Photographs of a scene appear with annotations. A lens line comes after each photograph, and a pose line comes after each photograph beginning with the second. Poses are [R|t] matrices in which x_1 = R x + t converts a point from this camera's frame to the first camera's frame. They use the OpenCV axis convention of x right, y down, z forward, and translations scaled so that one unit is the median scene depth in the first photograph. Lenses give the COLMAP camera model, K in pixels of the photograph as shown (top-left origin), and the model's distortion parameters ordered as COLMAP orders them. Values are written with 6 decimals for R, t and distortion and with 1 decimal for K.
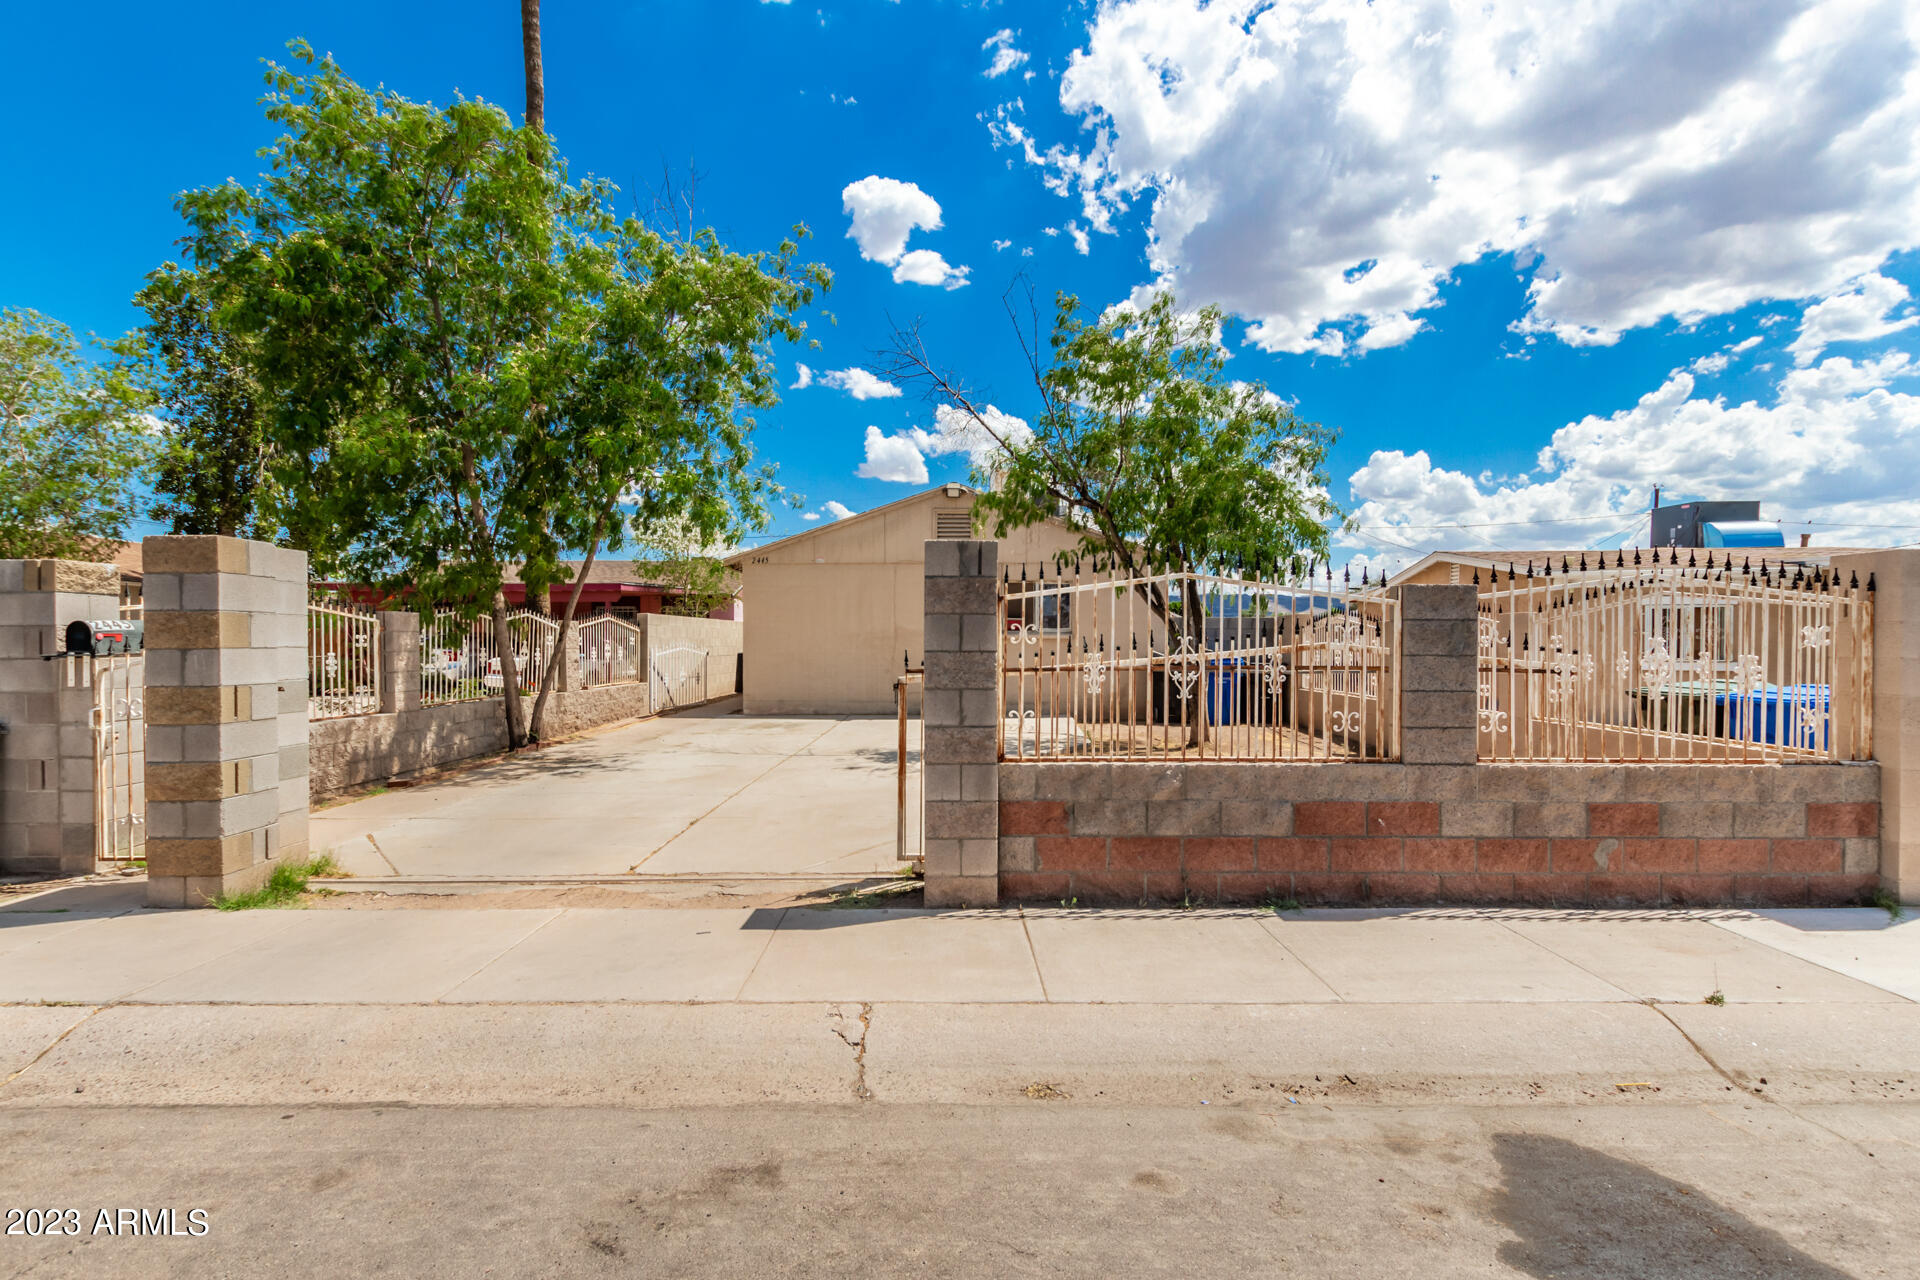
lens RADIAL K [[888.7, 0, 971.7], [0, 888.7, 648.0], [0, 0, 1]] dist [0.004723, -0.000880]
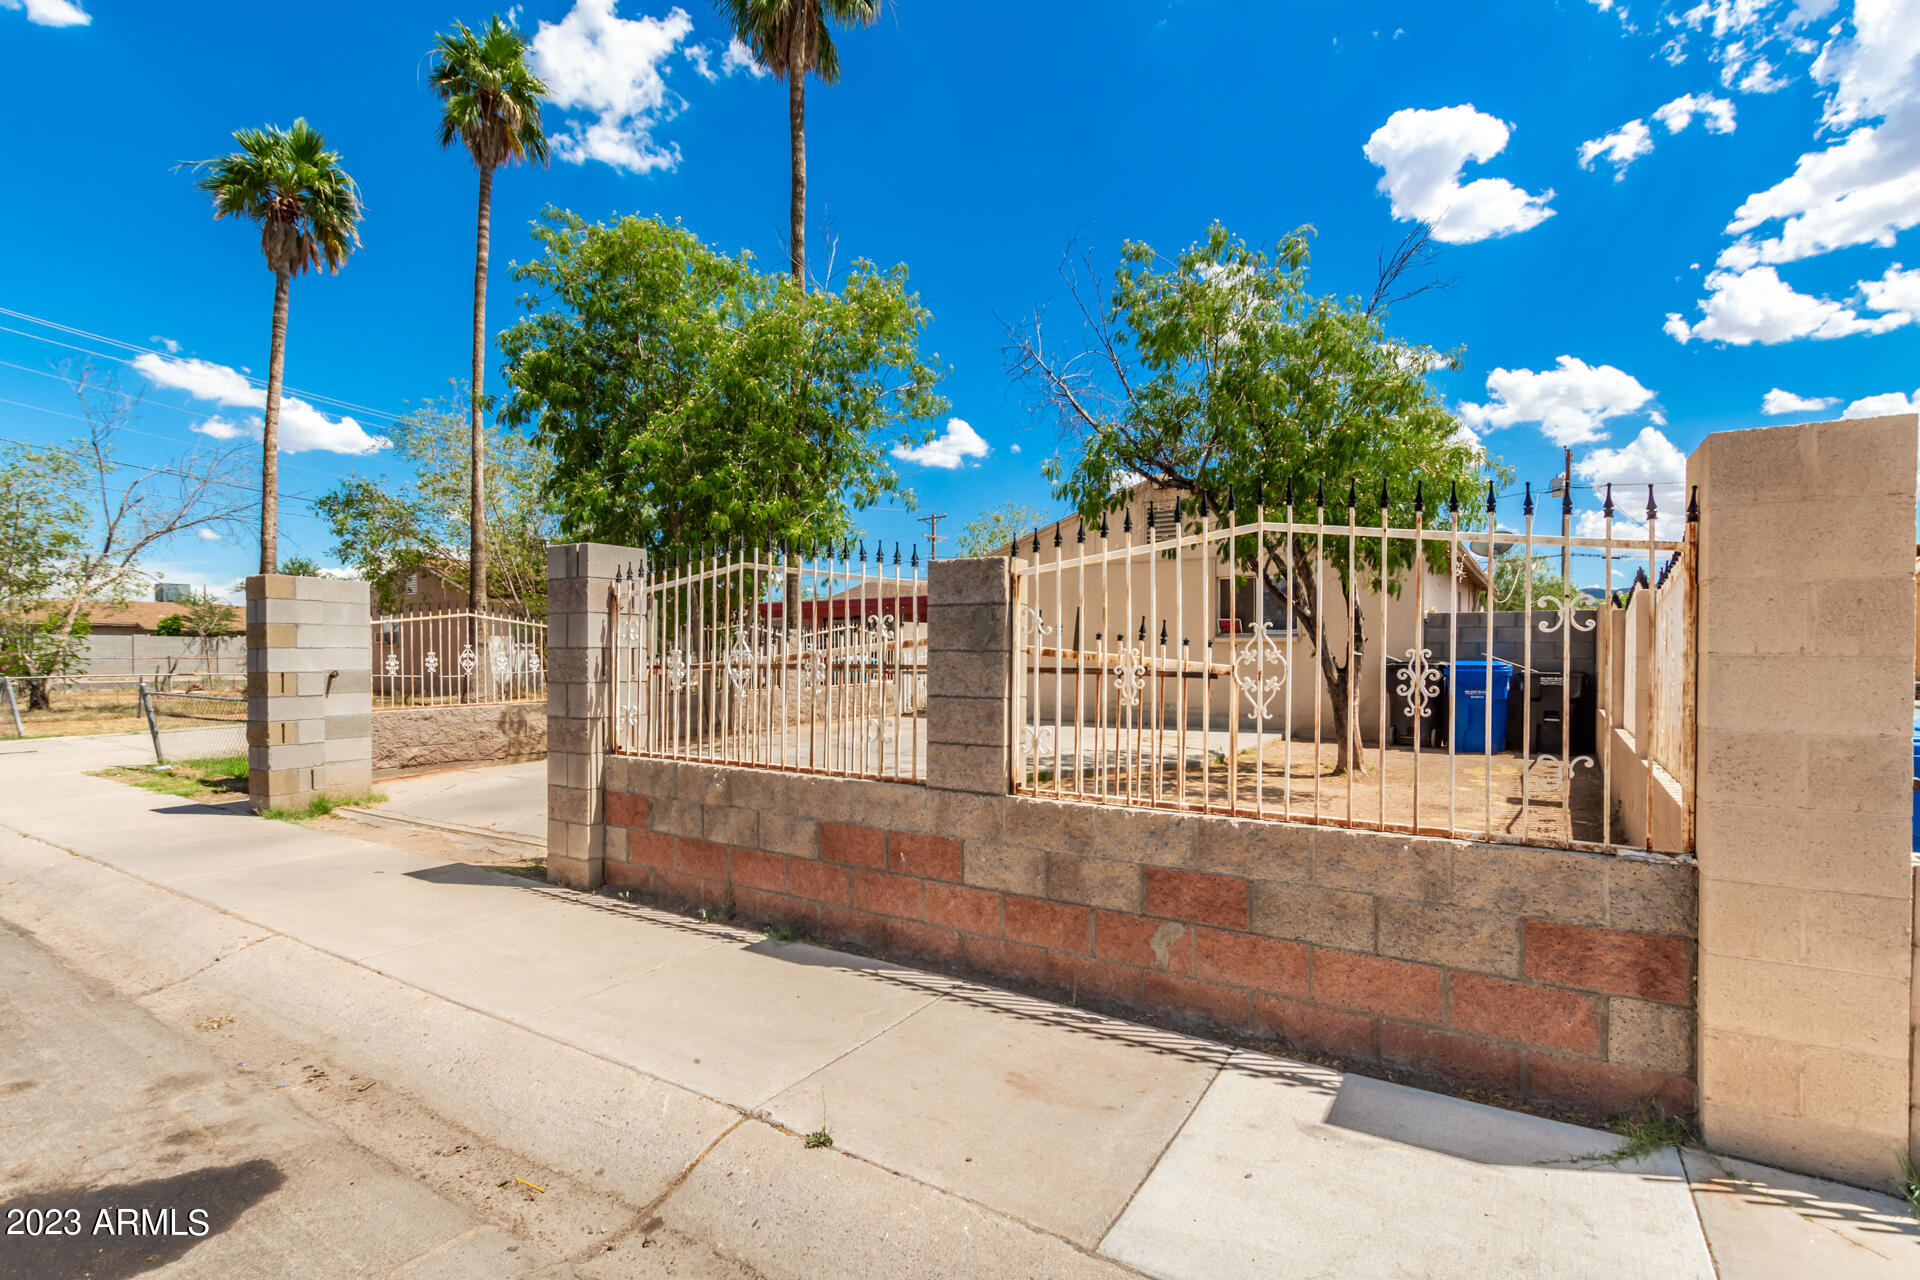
lens RADIAL K [[894.4, 0, 960.3], [0, 894.4, 665.1], [0, 0, 1]] dist [0.005054, 0.000373]
pose [[0.836659, 0.006615, -0.547684, 0.954841], [0.000047, 0.999926, 0.012148, 0.011238], [0.547724, -0.010189, 0.836597, 0.348139]]
